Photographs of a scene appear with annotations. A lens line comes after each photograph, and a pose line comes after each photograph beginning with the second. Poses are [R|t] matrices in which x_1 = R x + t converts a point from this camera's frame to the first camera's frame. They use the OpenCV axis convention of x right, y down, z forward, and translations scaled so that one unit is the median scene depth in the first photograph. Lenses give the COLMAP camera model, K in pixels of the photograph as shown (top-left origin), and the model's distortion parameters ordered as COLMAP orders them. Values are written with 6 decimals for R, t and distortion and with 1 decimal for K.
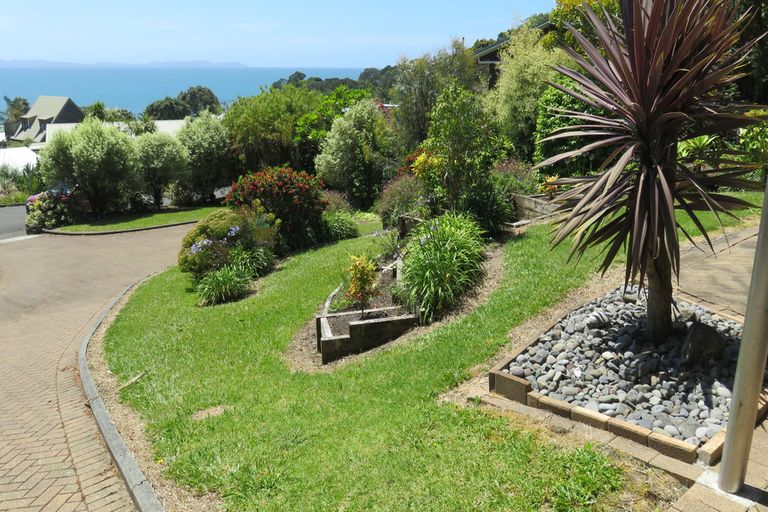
lens RADIAL K [[602.6, 0, 380.1], [0, 602.6, 252.8], [0, 0, 1]] dist [0.001842, 0.006905]
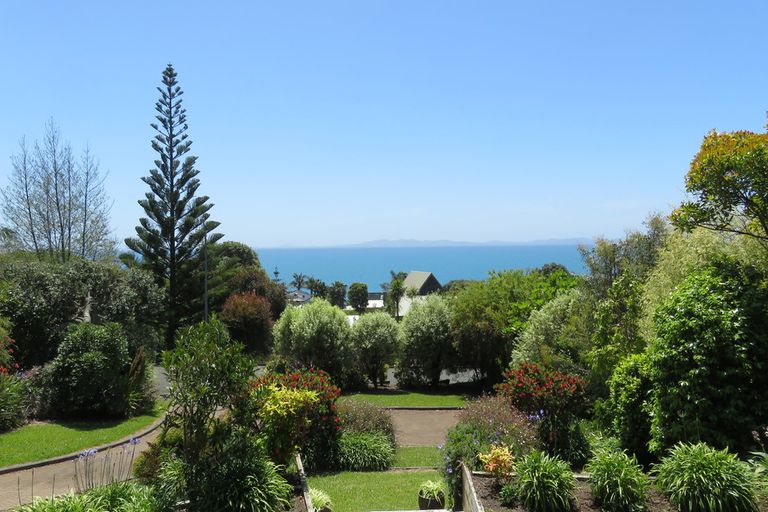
lens RADIAL K [[602.6, 0, 384.1], [0, 602.6, 255.4], [0, 0, 1]] dist [0.001842, 0.006905]
pose [[0.797638, -0.000204, -0.603136, 0.242495], [-0.164874, 0.961837, -0.218369, -0.069815], [0.580163, 0.273621, 0.767165, 0.188771]]
